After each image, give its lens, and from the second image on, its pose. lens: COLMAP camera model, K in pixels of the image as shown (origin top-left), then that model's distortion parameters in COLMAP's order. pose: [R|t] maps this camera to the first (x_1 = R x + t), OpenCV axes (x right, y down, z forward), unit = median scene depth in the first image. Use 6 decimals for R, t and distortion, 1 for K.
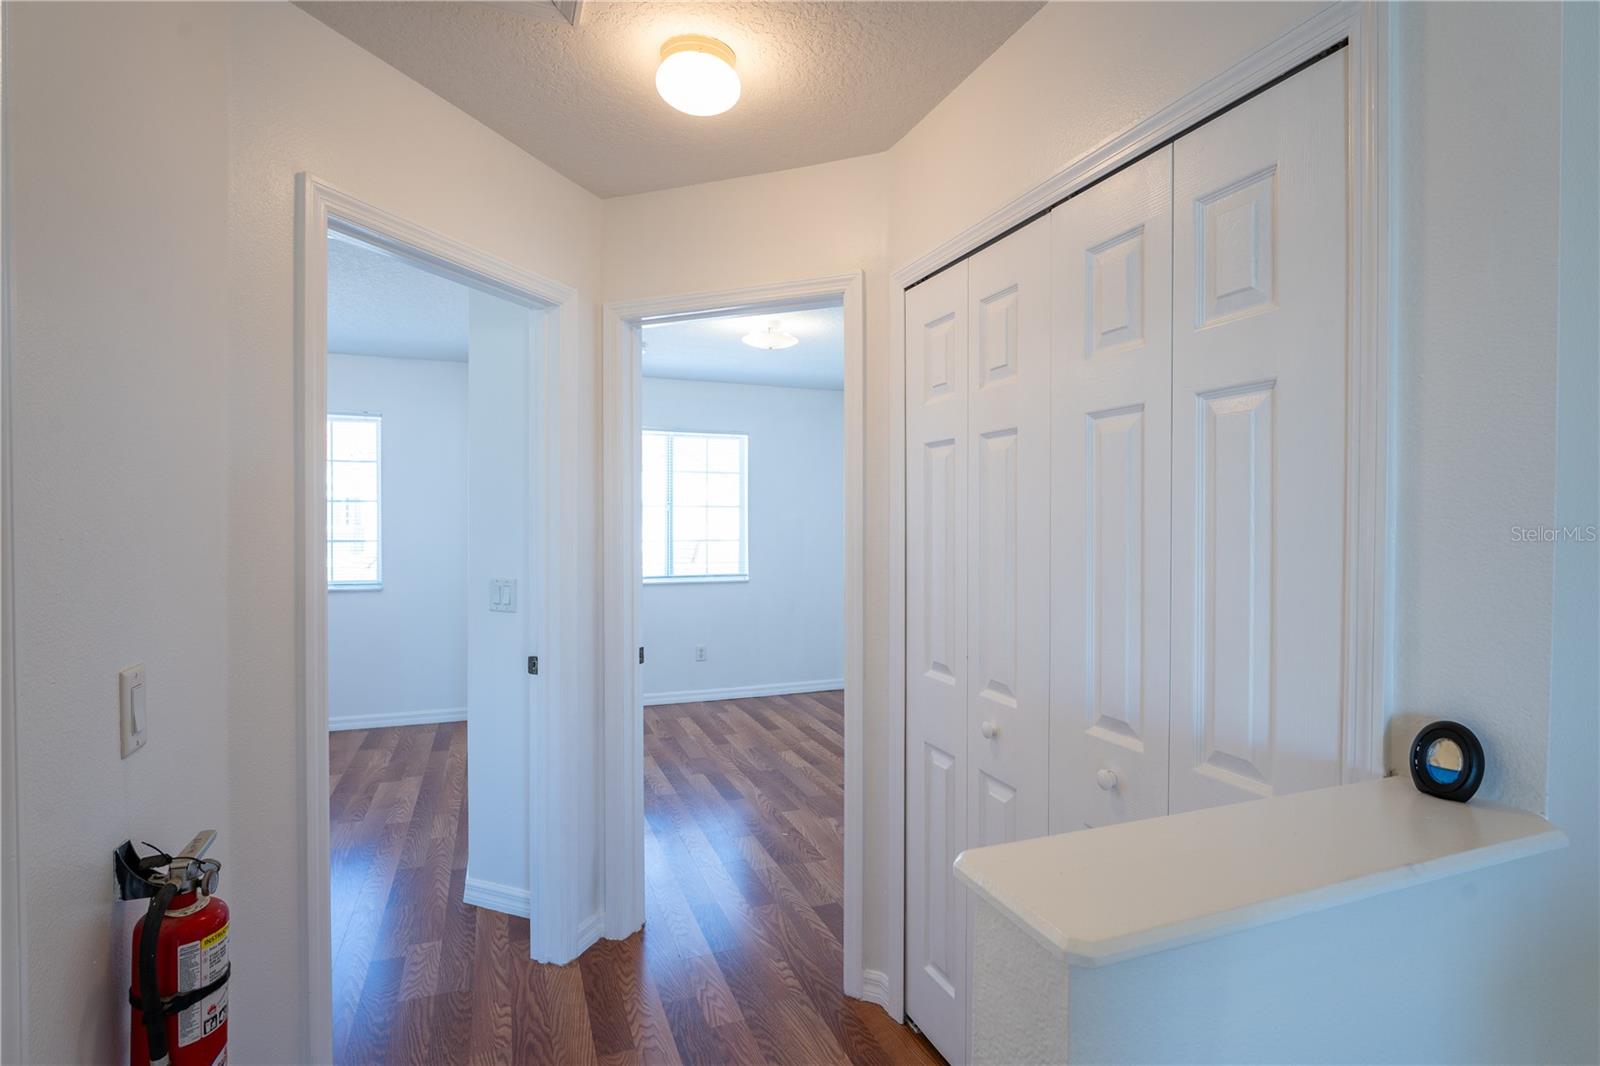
lens RADIAL K [[781.3, 0, 800.0], [0, 781.3, 533.0], [0, 0, 1]] dist [-0.015323, 0.000063]
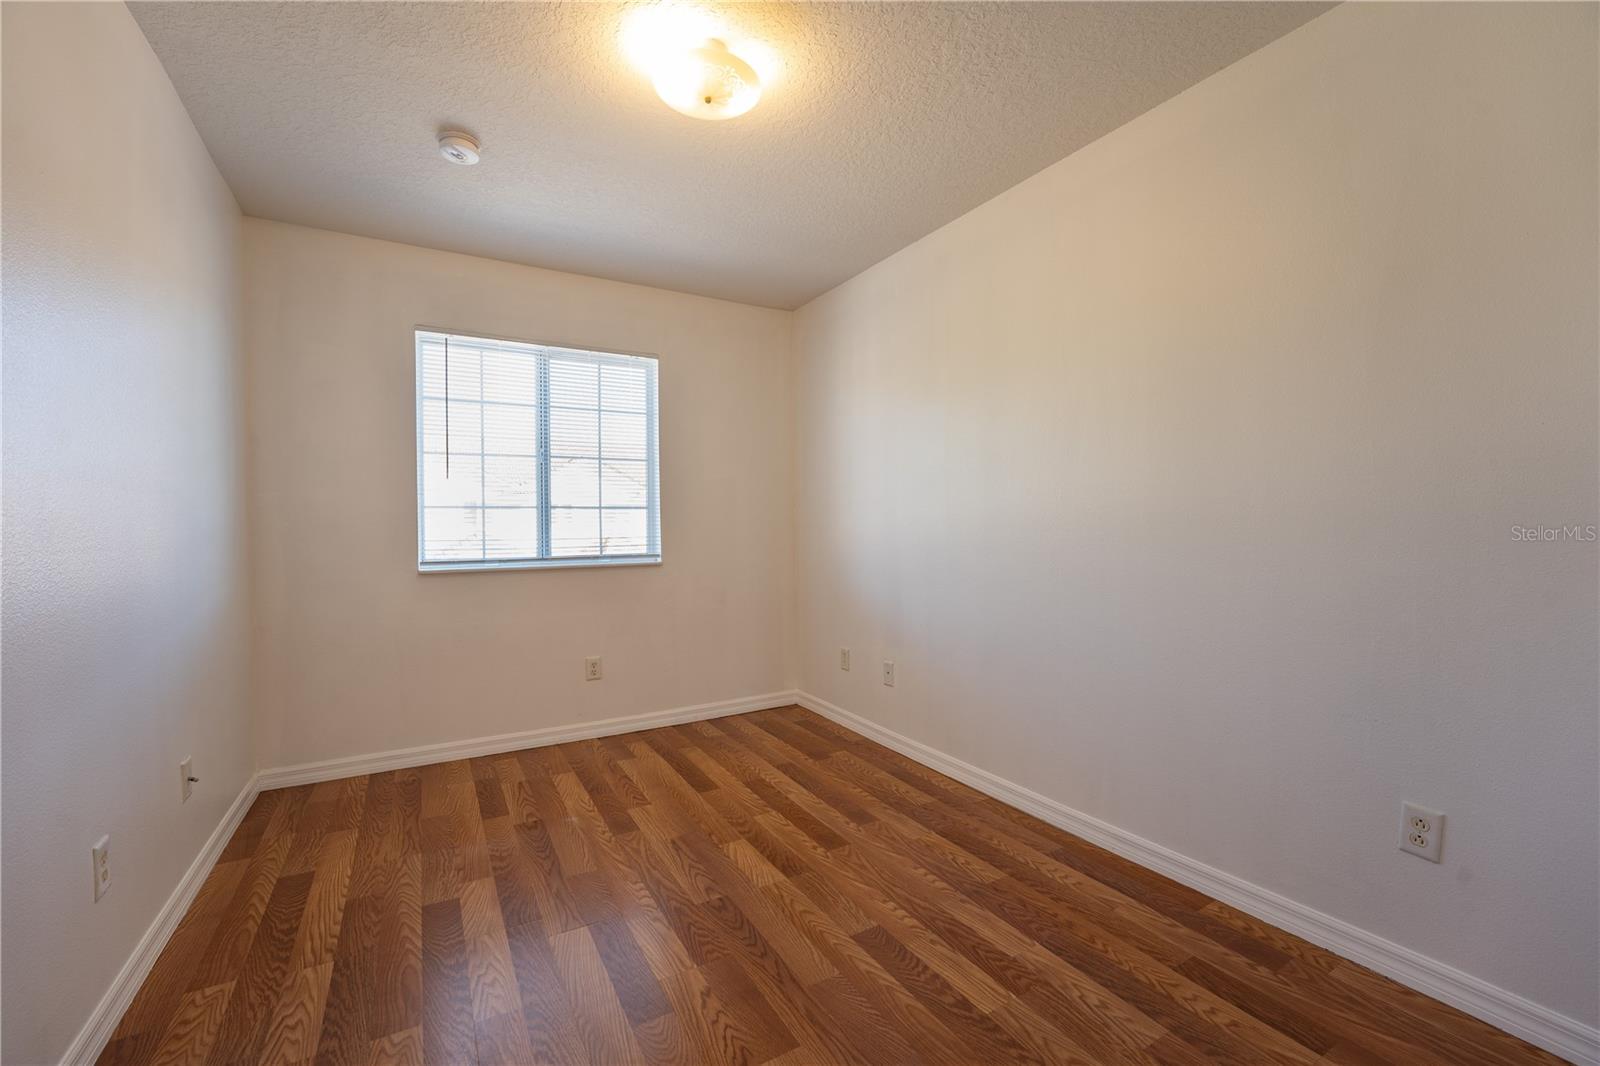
lens RADIAL K [[658.3, 0, 800.0], [0, 658.3, 533.0], [0, 0, 1]] dist [-0.037227, 0.007548]
pose [[0.987997, -0.013566, 0.153876, -0.044991], [0.013758, 0.999905, -0.000182, 0.048801], [-0.153859, 0.002297, 0.988090, 0.532511]]
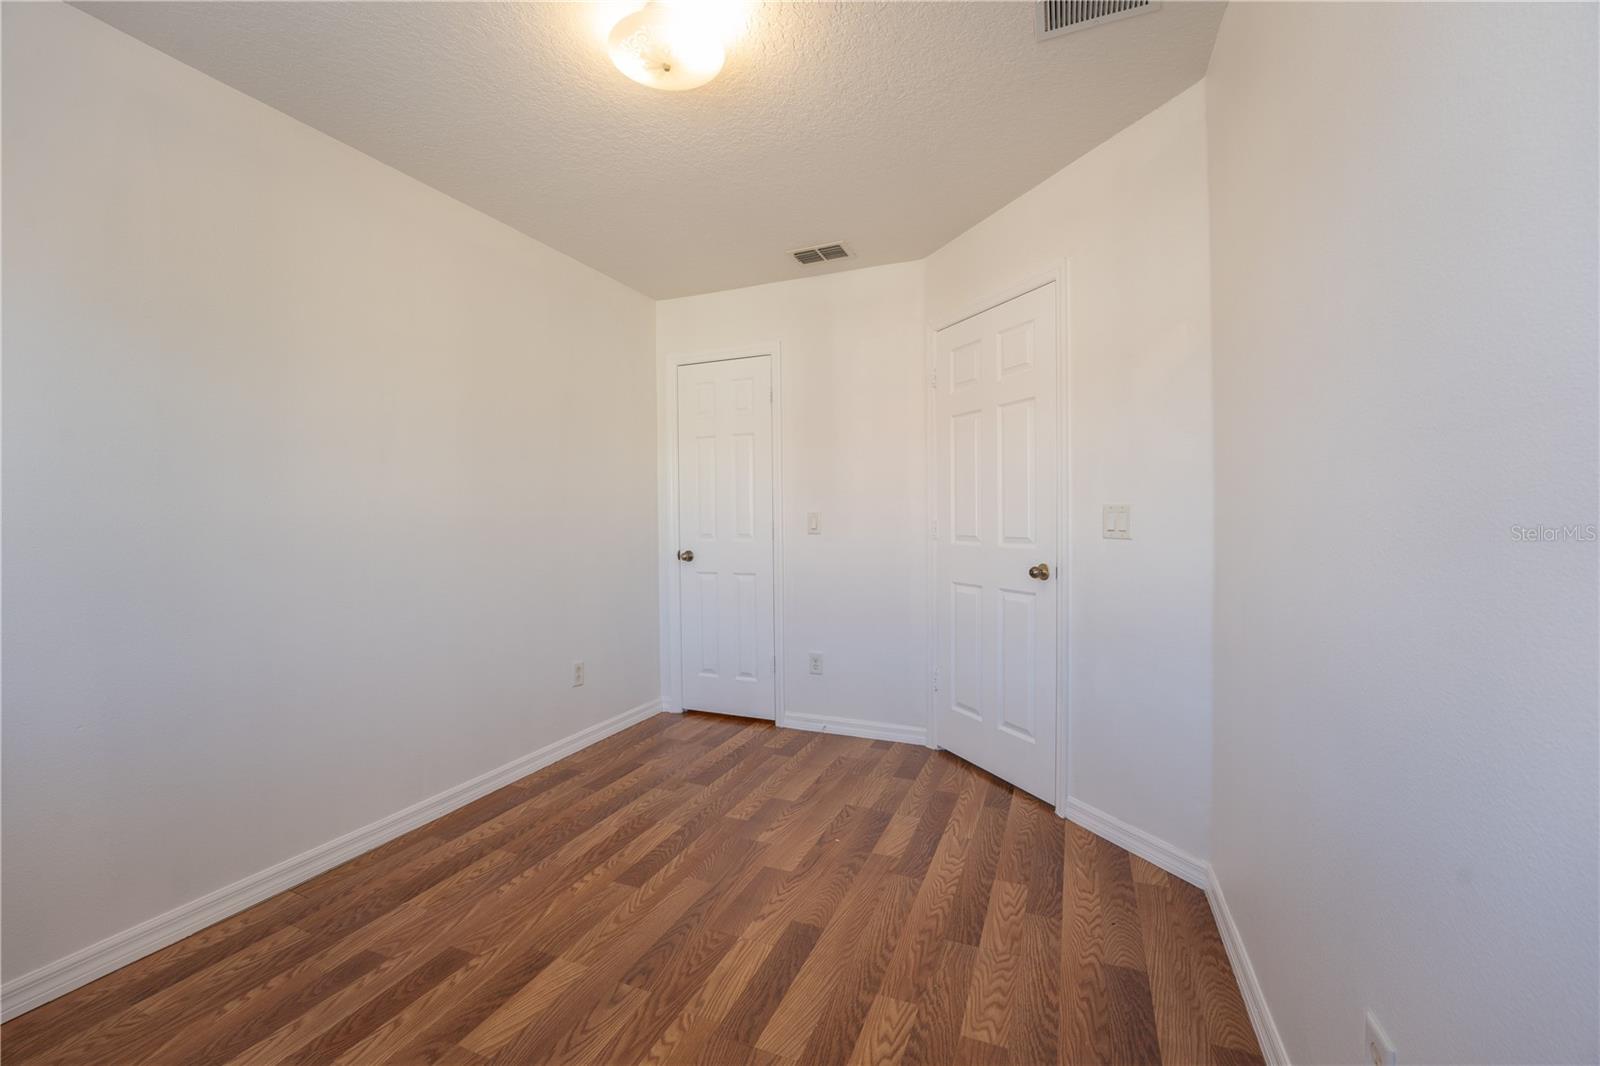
lens RADIAL K [[658.3, 0, 800.0], [0, 658.3, 533.0], [0, 0, 1]] dist [-0.037227, 0.007548]
pose [[-0.724401, -0.007092, 0.689343, -0.352874], [0.021053, 0.999253, 0.032403, 0.035667], [-0.689058, 0.037986, -0.723710, 1.168752]]
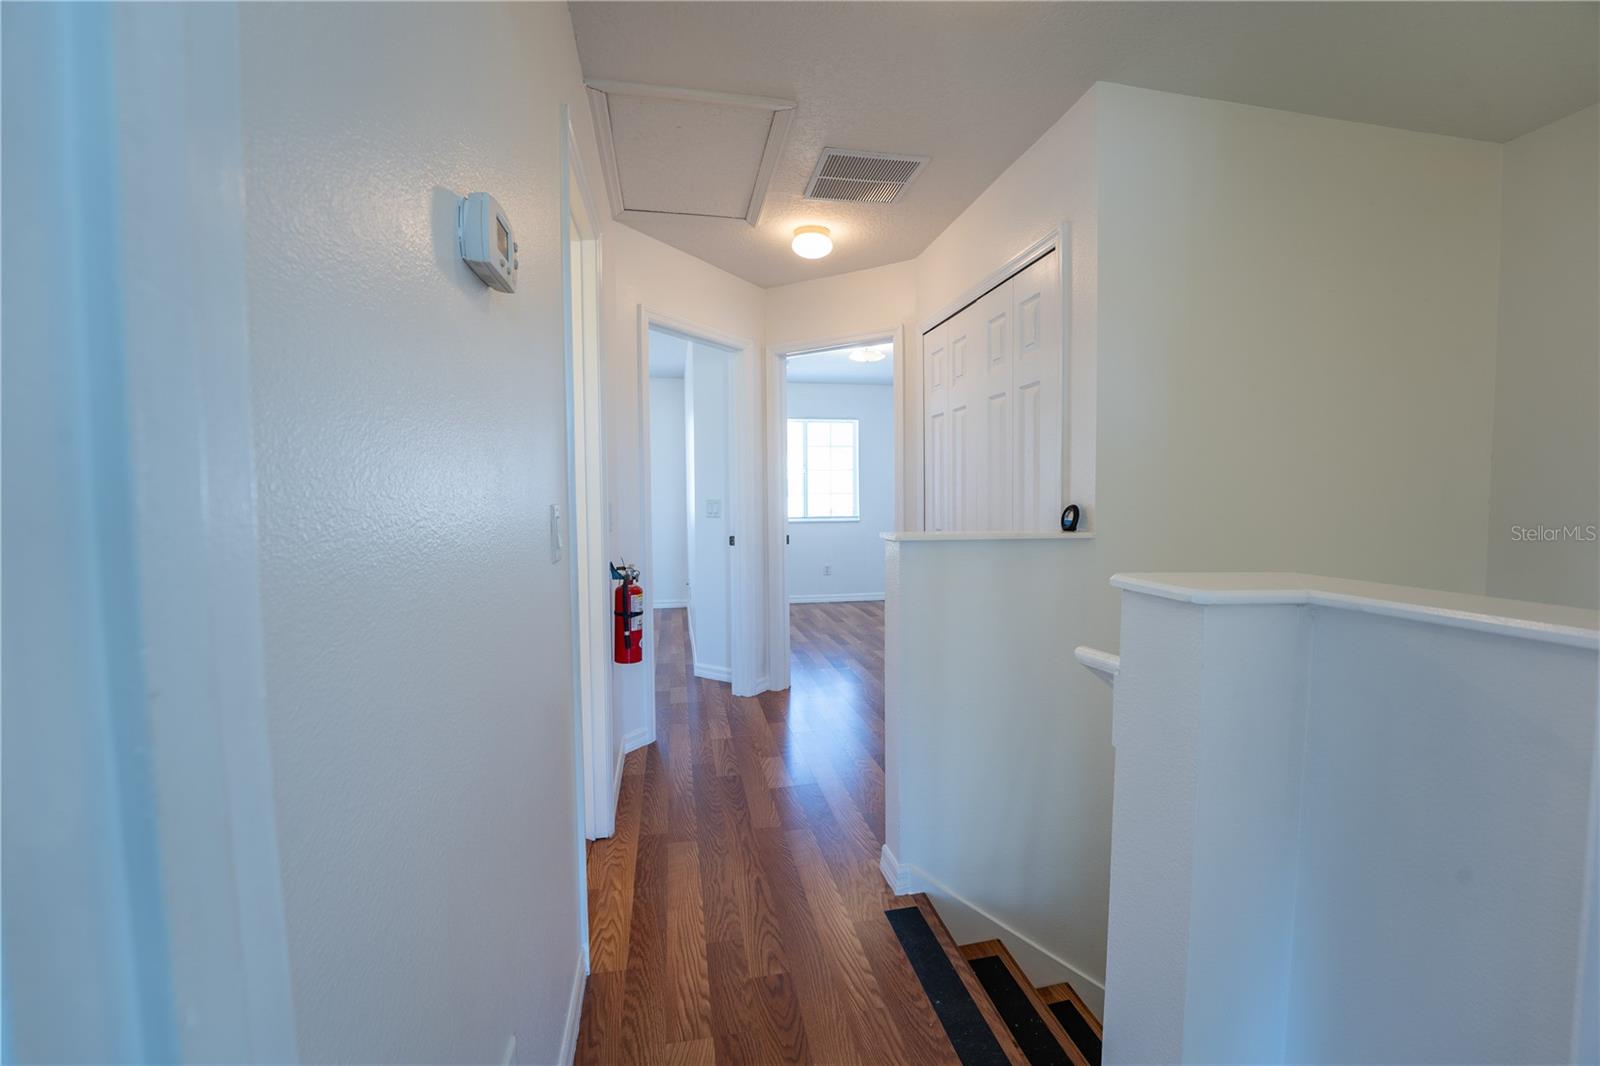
lens RADIAL K [[658.3, 0, 800.0], [0, 658.3, 533.0], [0, 0, 1]] dist [-0.037227, 0.007548]
pose [[0.983866, -0.001570, -0.178899, 0.060140], [0.008304, 0.999285, 0.036896, 0.051468], [0.178713, -0.037786, 0.983175, -0.304272]]
